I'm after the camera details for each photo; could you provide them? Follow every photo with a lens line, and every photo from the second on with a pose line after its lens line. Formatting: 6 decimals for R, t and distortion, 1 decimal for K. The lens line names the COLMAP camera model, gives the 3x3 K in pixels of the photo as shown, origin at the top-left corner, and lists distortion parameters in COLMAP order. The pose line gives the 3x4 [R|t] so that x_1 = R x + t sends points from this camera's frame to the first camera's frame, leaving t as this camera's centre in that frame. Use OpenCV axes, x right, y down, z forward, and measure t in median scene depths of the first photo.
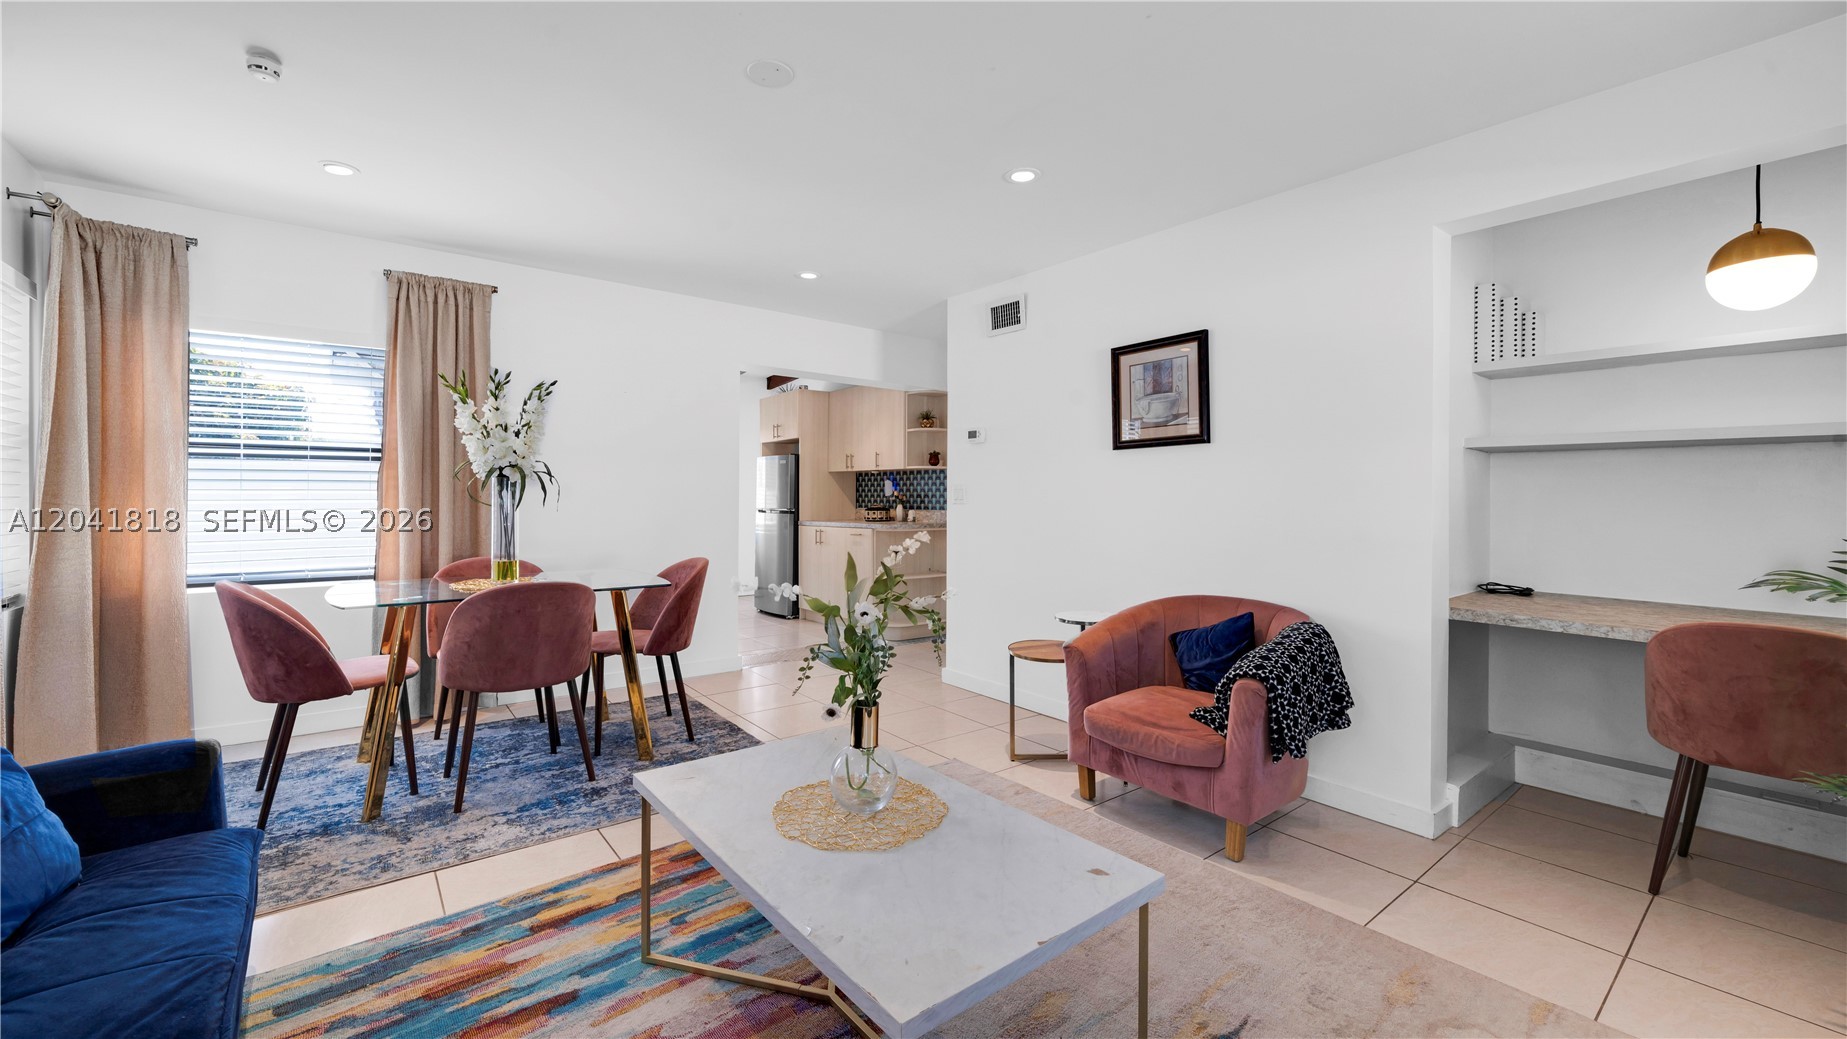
lens RADIAL K [[742.0, 0, 940.7], [0, 742.0, 502.2], [0, 0, 1]] dist [-0.004247, 0.000016]
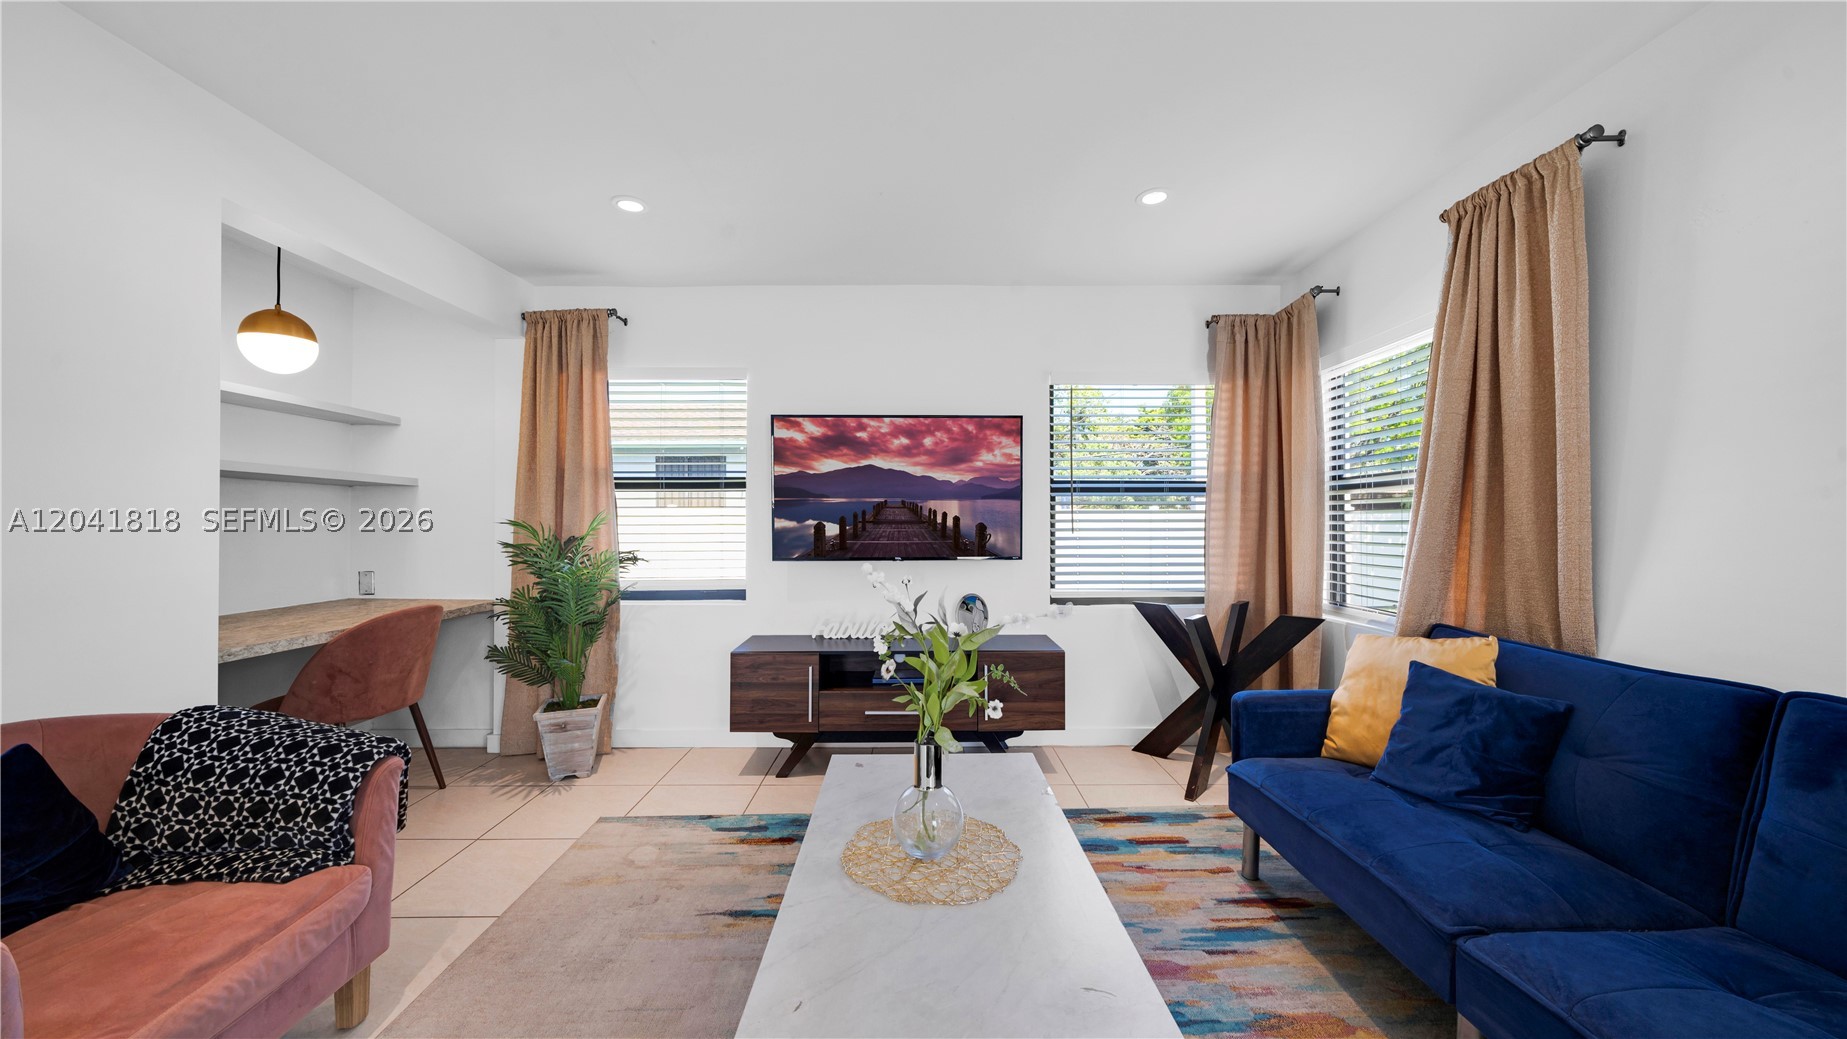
lens RADIAL K [[628.1, 0, 917.4], [0, 628.1, 519.5], [0, 0, 1]] dist [-0.005981, -0.000028]
pose [[-0.763725, -0.007529, 0.645498, -0.513420], [-0.002787, 0.999961, 0.008366, -0.026335], [-0.645536, 0.004590, -0.763716, 1.340251]]
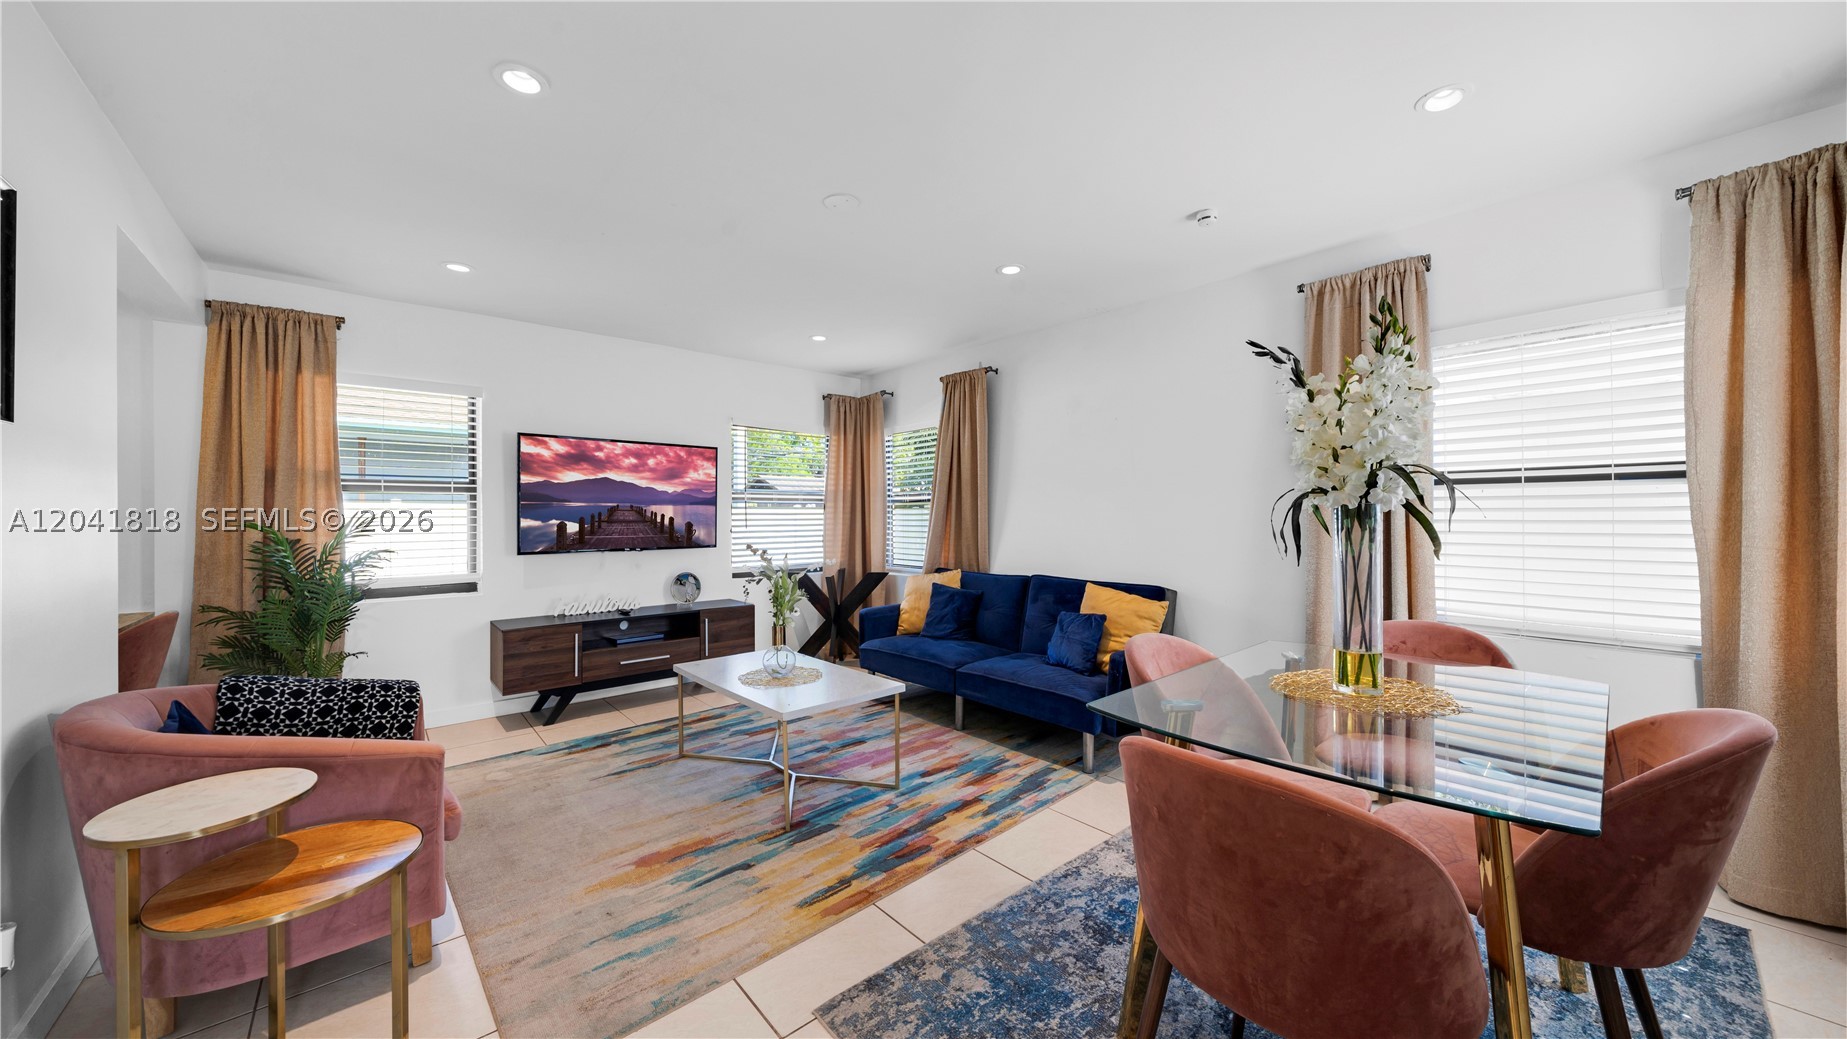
lens RADIAL K [[652.5, 0, 934.4], [0, 652.5, 520.4], [0, 0, 1]] dist [-0.010830, 0.000173]
pose [[-0.998920, -0.007571, -0.045851, -0.375891], [-0.008176, 0.999882, 0.013013, -0.046878], [0.045747, 0.013374, -0.998864, 2.353697]]
